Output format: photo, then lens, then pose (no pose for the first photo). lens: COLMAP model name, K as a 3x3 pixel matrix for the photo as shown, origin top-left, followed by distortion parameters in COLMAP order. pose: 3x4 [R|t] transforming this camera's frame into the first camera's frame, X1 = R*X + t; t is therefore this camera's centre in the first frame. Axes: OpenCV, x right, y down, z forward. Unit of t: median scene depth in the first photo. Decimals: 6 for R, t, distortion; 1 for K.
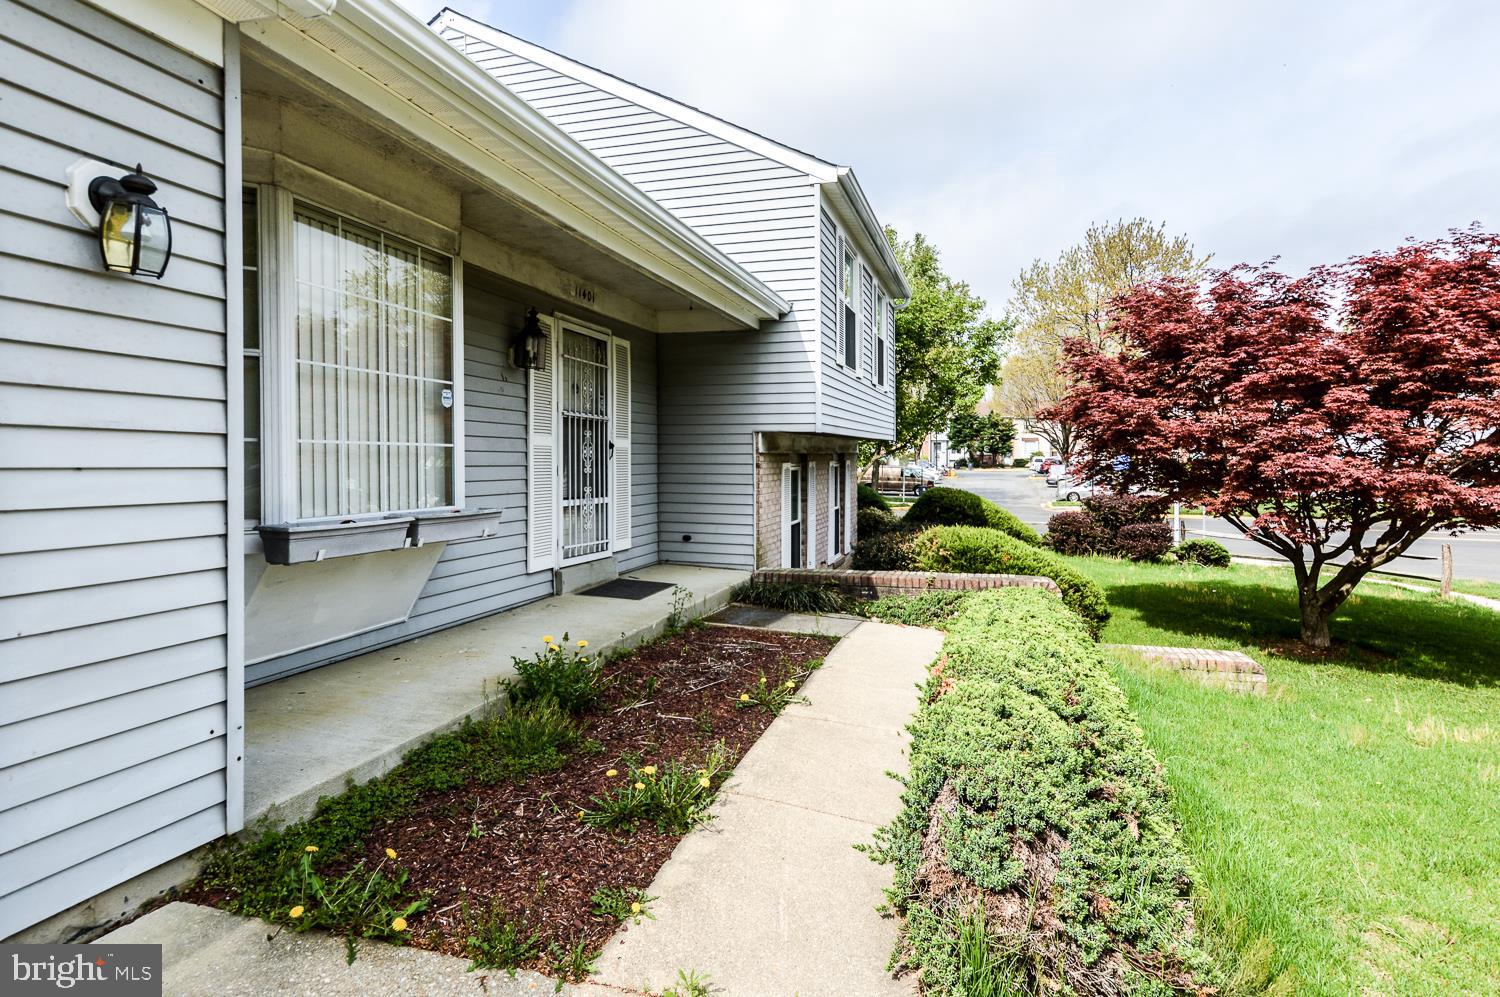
lens RADIAL K [[809.6, 0, 744.5], [0, 809.6, 463.5], [0, 0, 1]] dist [0.002097, 0.000325]
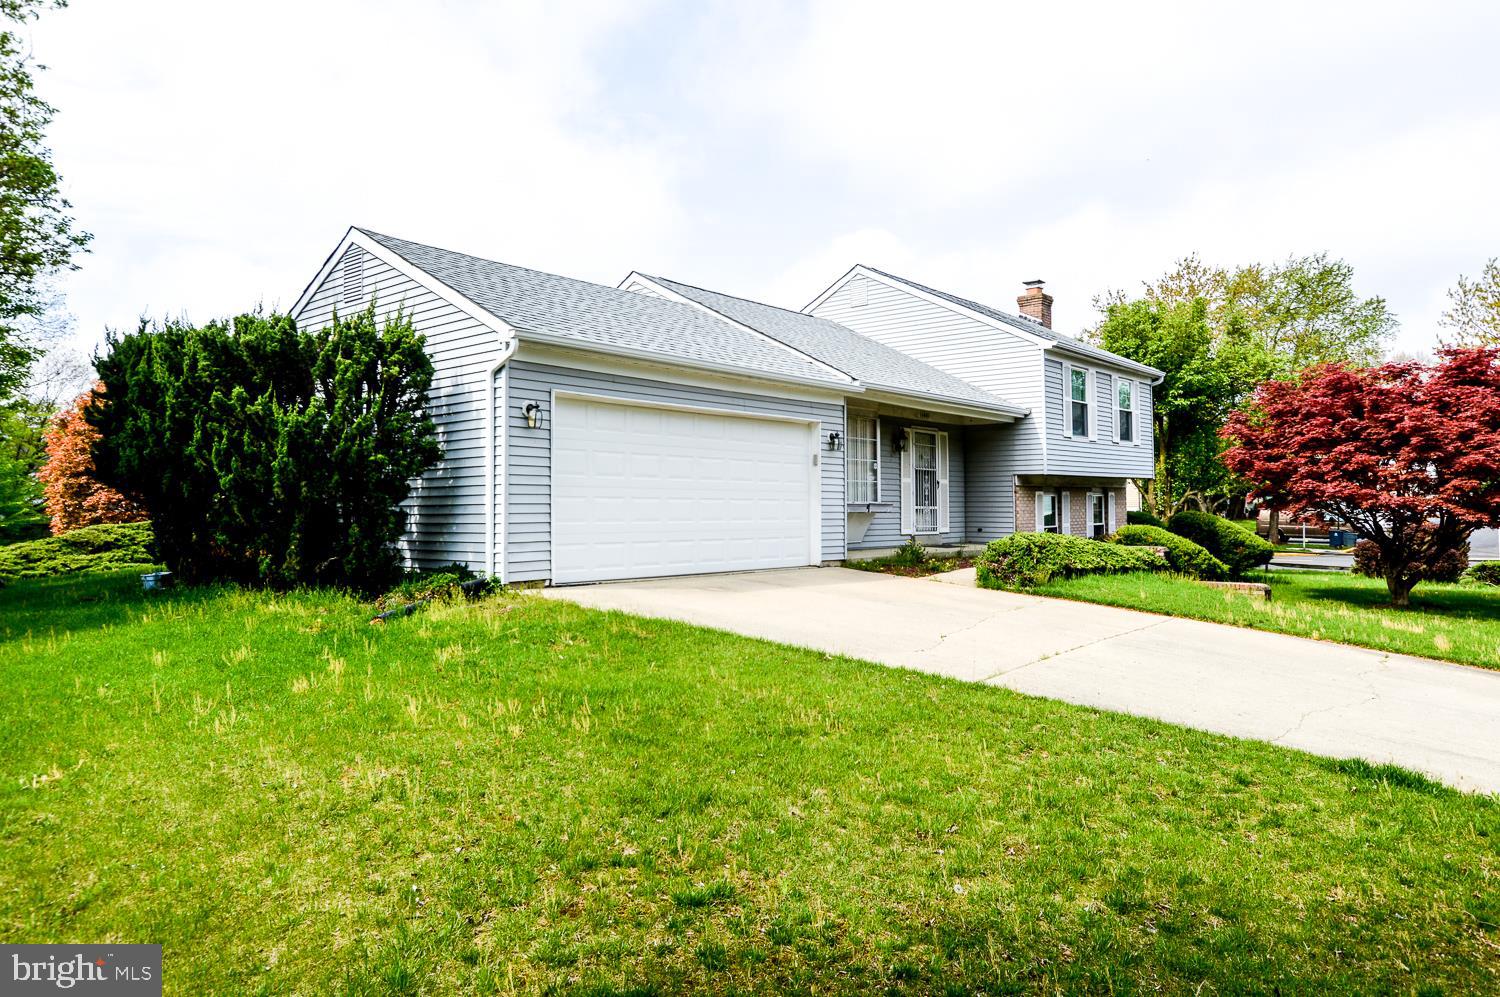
lens RADIAL K [[983.3, 0, 726.5], [0, 983.3, 496.8], [0, 0, 1]] dist [0.002937, 0.001357]
pose [[0.910509, -0.012384, -0.413303, 0.411063], [0.004220, 0.999778, -0.020660, 0.068757], [0.413467, 0.017067, 0.910359, -1.643262]]
